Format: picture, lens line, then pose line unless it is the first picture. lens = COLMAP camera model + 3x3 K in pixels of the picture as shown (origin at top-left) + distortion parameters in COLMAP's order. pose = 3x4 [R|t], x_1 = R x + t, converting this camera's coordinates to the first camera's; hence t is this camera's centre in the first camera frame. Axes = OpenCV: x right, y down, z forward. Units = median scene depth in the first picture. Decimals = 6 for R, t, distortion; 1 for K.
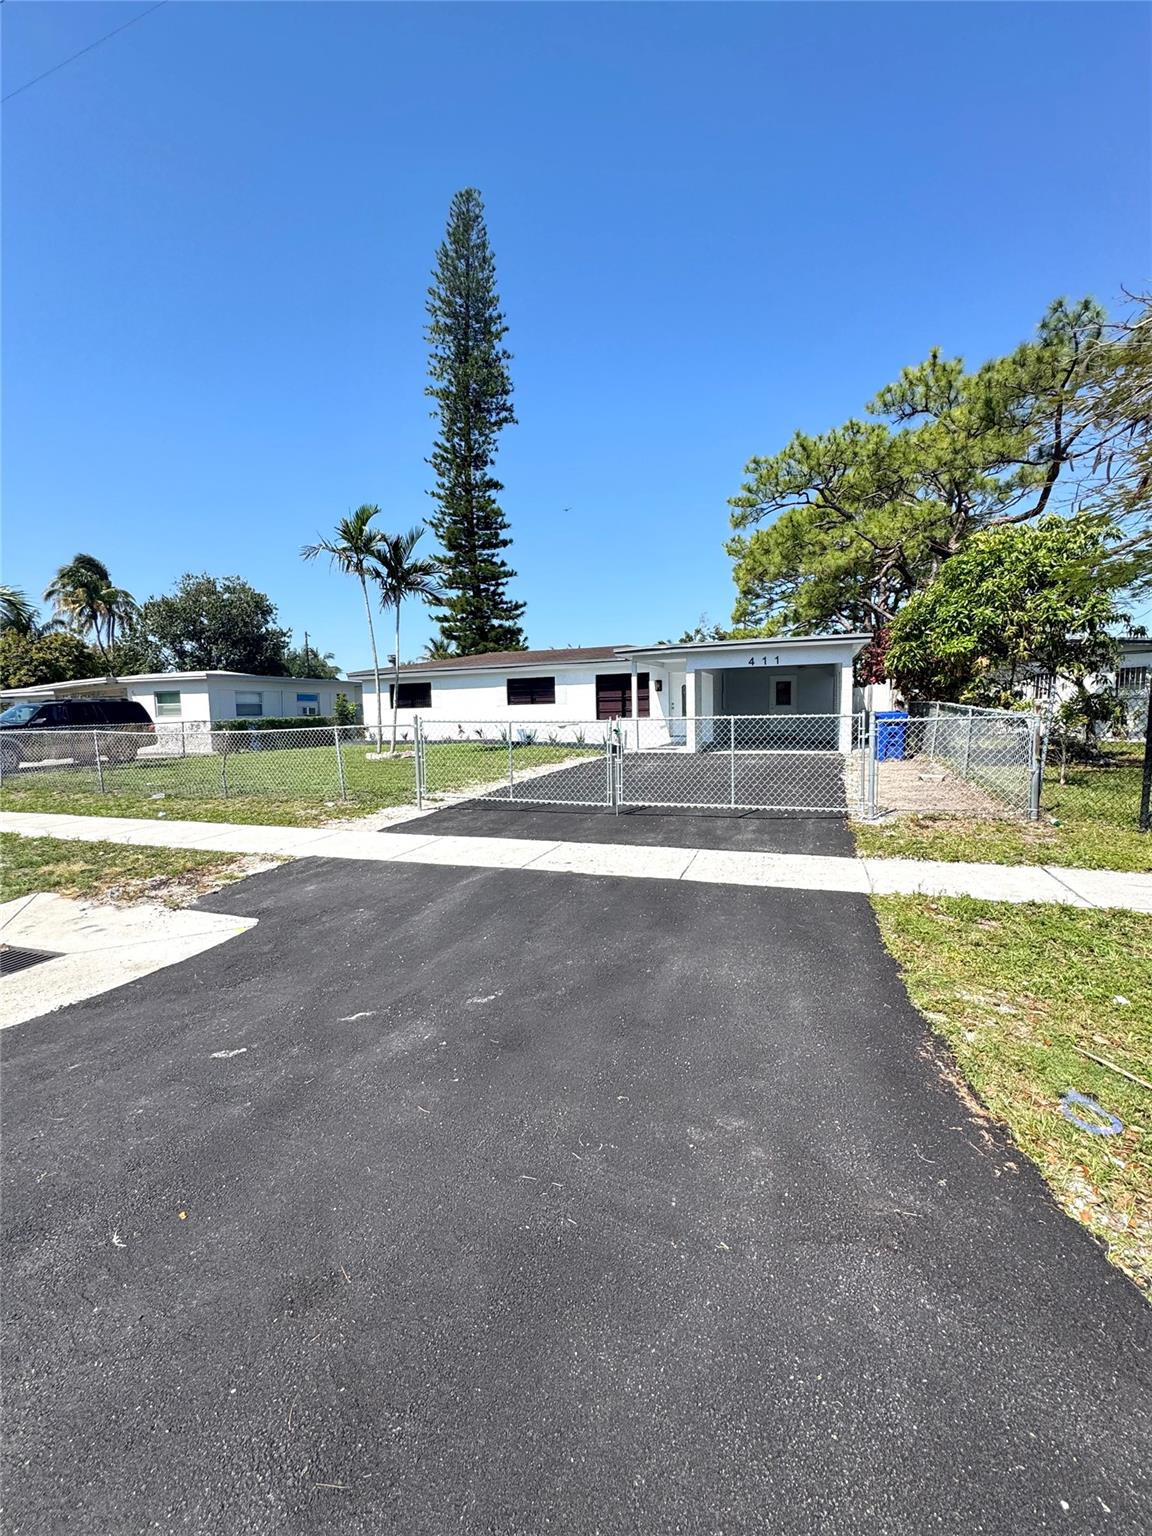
lens RADIAL K [[617.3, 0, 576.0], [0, 617.3, 768.0], [0, 0, 1]] dist [-0.002282, 0.000121]
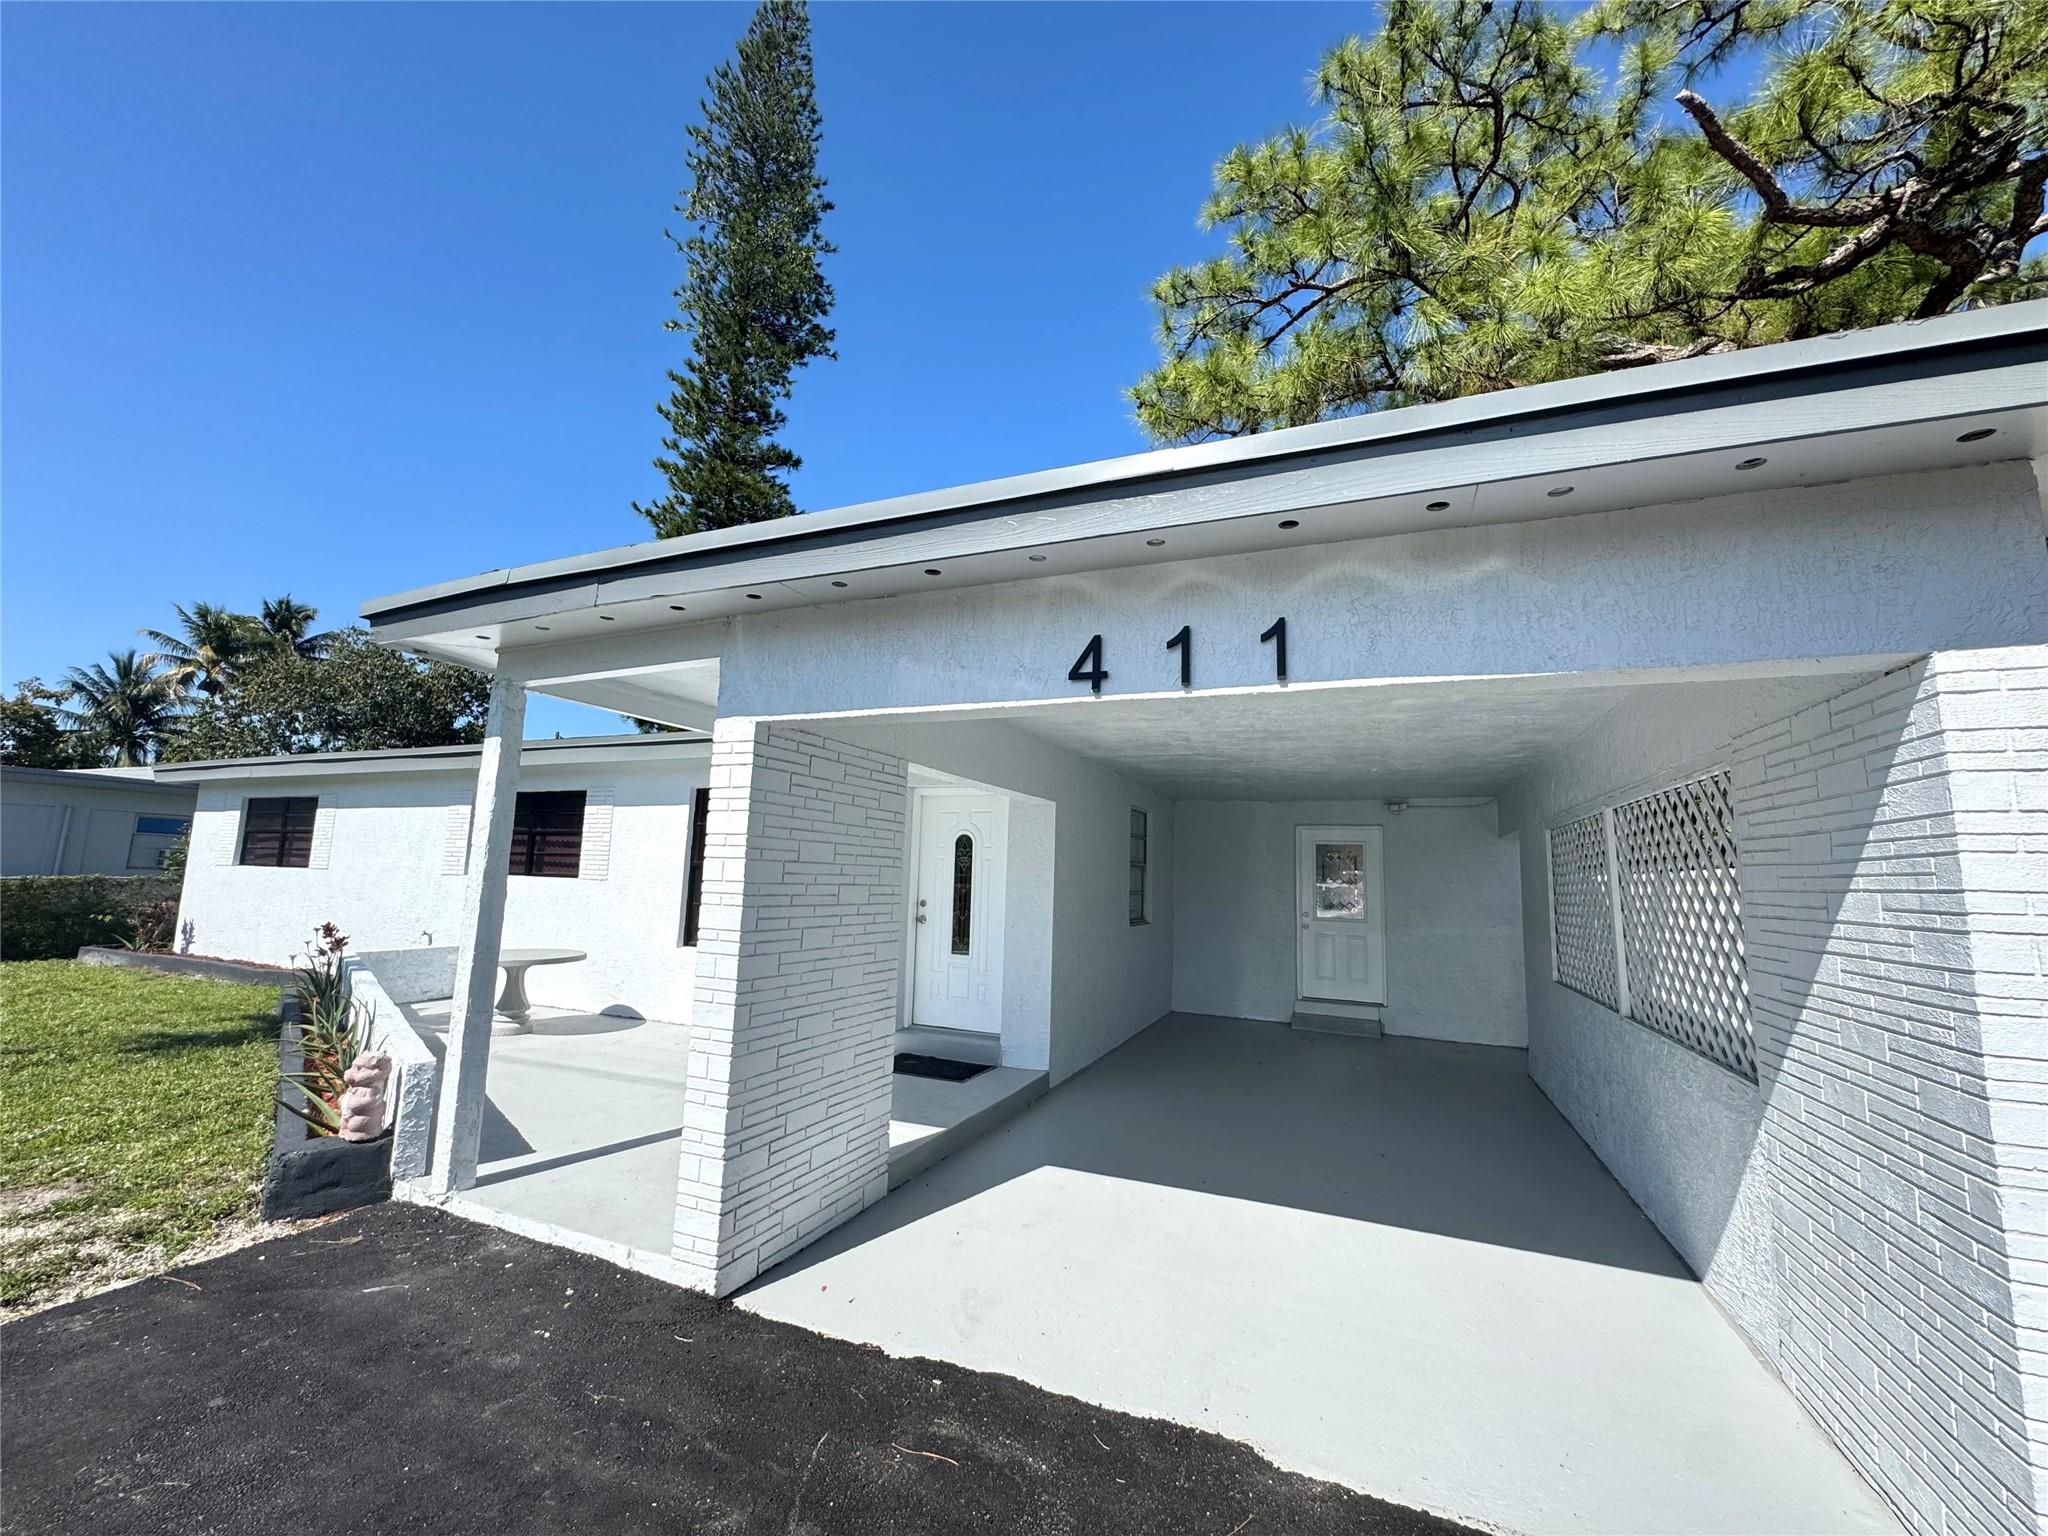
lens RADIAL K [[823.1, 0, 1024.0], [0, 823.1, 768.0], [0, 0, 1]] dist [-0.002282, 0.000121]
pose [[0.997130, 0.059510, -0.046807, 0.129281], [-0.068630, 0.971508, -0.226854, -0.050923], [0.031973, 0.229415, 0.972803, 0.383554]]
